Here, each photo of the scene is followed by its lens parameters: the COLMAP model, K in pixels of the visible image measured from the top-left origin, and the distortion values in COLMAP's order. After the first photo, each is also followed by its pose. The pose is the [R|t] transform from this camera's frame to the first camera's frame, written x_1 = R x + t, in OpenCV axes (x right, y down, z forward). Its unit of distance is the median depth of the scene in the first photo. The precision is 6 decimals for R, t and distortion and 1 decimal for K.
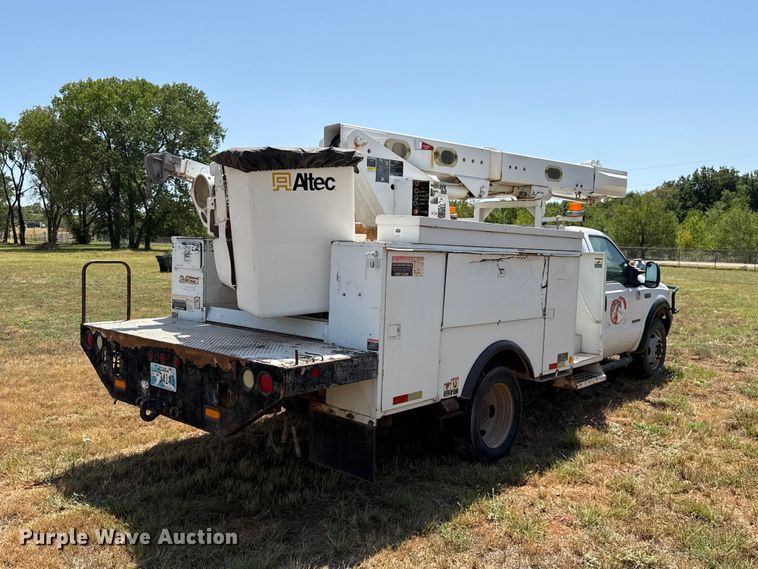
lens RADIAL K [[648.0, 0, 375.8], [0, 648.0, 275.9], [0, 0, 1]] dist [0.052018, -0.036254]
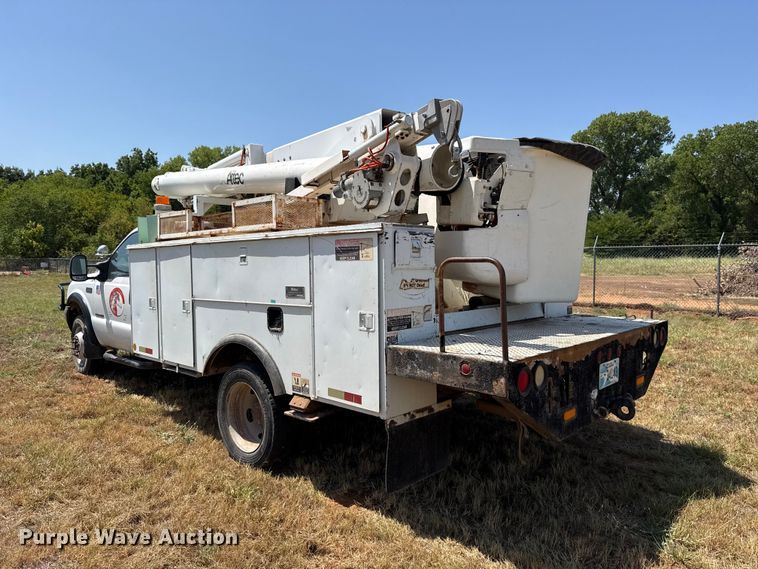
lens RADIAL K [[539.0, 0, 392.3], [0, 539.0, 285.5], [0, 0, 1]] dist [0.032925, -0.046559]
pose [[0.046067, -0.070861, 0.996422, -1.085506], [0.055805, 0.996106, 0.068258, -0.042261], [-0.997378, 0.052461, 0.049842, 1.235320]]
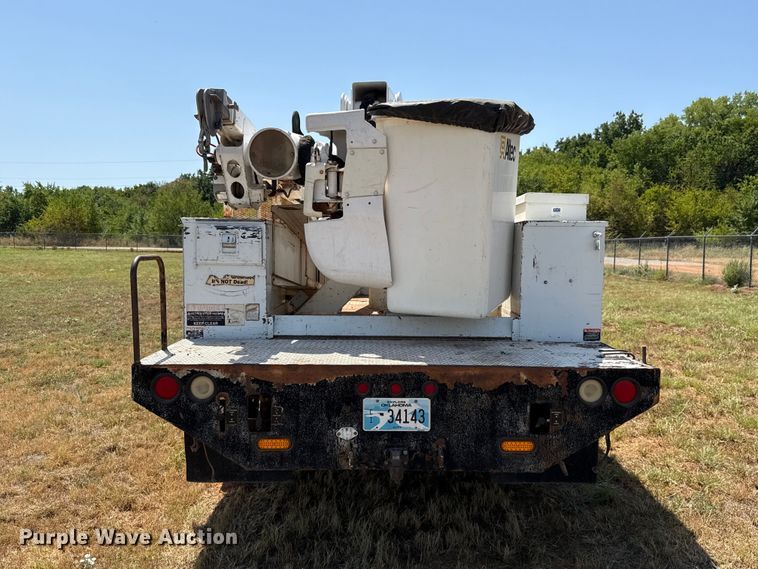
lens RADIAL K [[648.0, 0, 376.7], [0, 648.0, 279.5], [0, 0, 1]] dist [0.052018, -0.036254]
pose [[0.749766, -0.056182, 0.659313, -0.773983], [0.042755, 0.998420, 0.036457, -0.016638], [-0.660320, 0.000855, 0.750984, 0.475642]]
